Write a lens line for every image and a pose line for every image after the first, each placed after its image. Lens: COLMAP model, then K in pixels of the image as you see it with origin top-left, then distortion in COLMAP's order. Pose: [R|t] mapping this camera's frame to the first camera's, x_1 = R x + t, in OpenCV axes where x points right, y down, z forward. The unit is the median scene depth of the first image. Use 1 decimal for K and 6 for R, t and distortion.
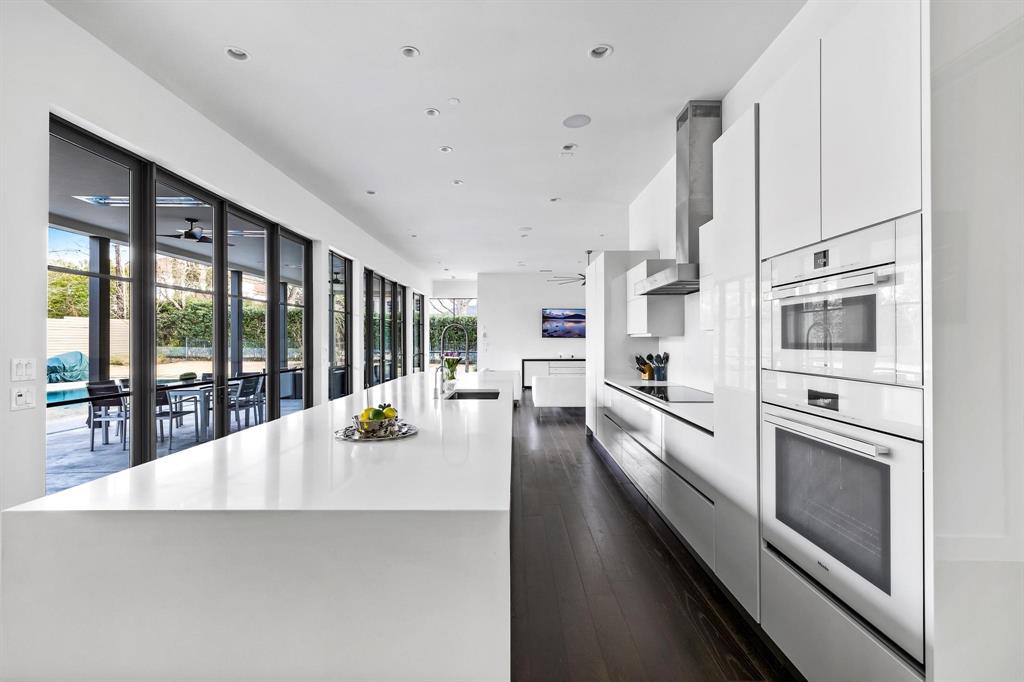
lens RADIAL K [[453.4, 0, 511.2], [0, 453.4, 335.8], [0, 0, 1]] dist [-0.001282, -0.000325]
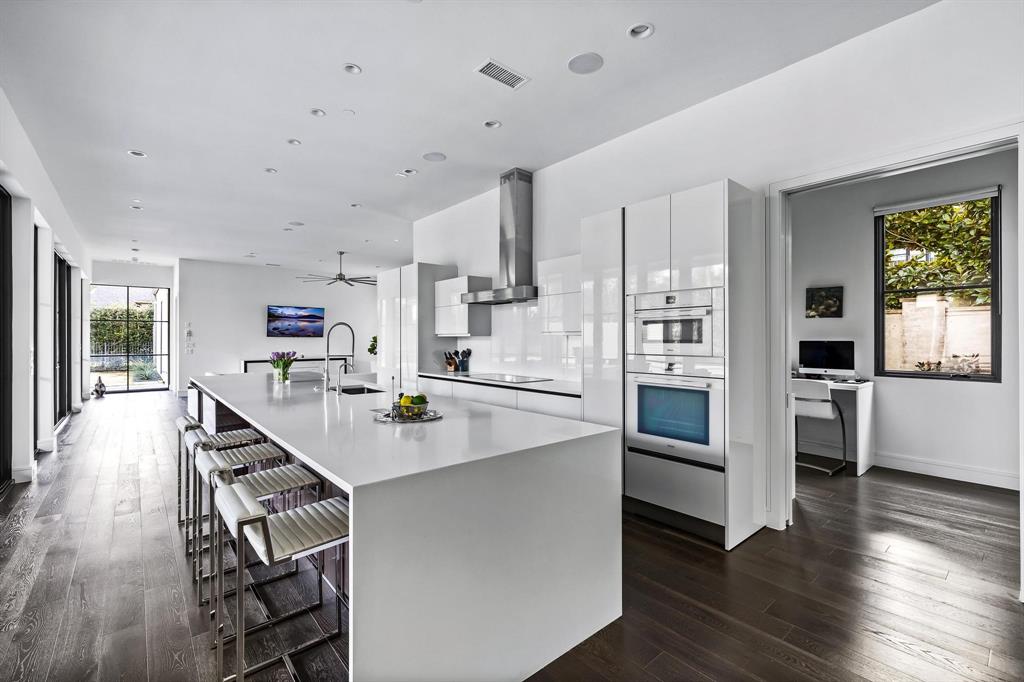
lens RADIAL K [[446.1, 0, 511.0], [0, 446.1, 337.2], [0, 0, 1]] dist [0.000211, -0.000037]
pose [[0.755807, 0.003304, 0.654786, -0.538800], [-0.005531, 0.999984, 0.001338, 0.001860], [-0.654771, -0.004633, 0.755813, -0.032890]]
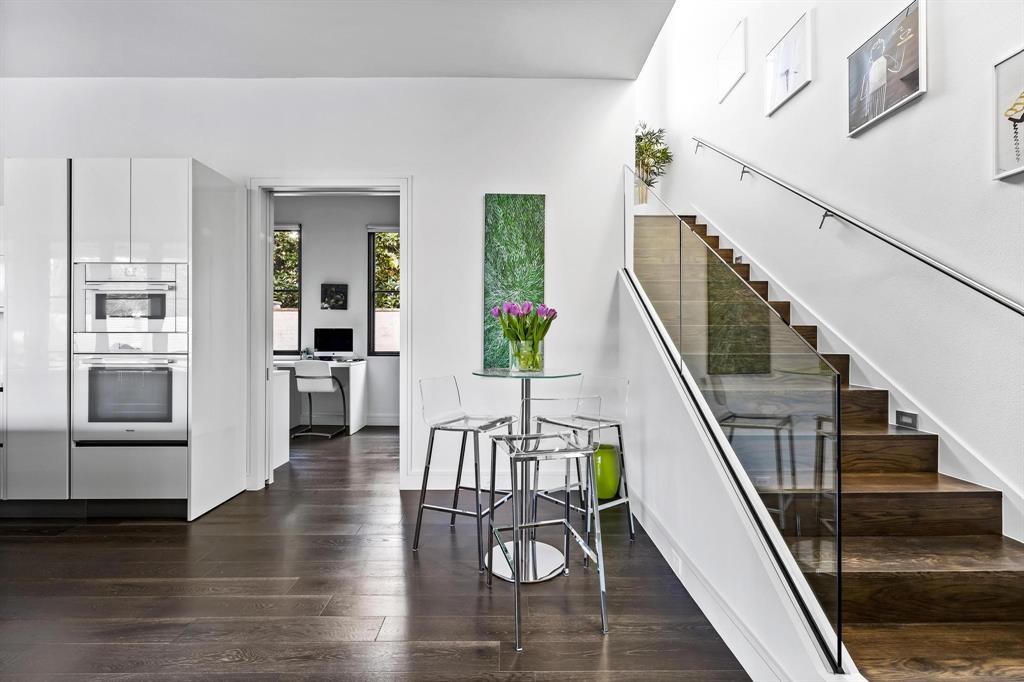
lens RADIAL K [[436.3, 0, 509.7], [0, 436.3, 337.0], [0, 0, 1]] dist [-0.001209, -0.000245]
pose [[-0.015221, 0.005381, 0.999870, -0.529825], [-0.006533, 0.999964, -0.005481, 0.047050], [-0.999863, -0.006615, -0.015186, -0.261922]]
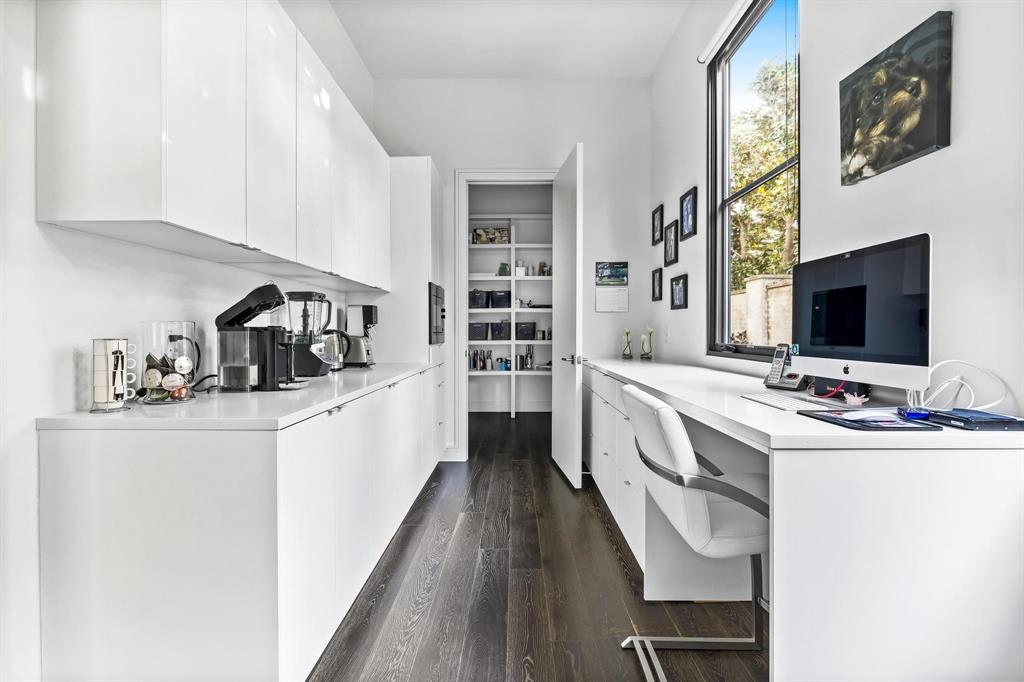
lens RADIAL K [[456.9, 0, 511.8], [0, 456.9, 335.8], [0, 0, 1]] dist [-0.001323, -0.000235]
pose [[0.999994, 0.001795, -0.003010, 0.864280], [-0.001762, 0.999940, 0.010795, 0.074467], [0.003030, -0.010790, 0.999937, 0.007196]]
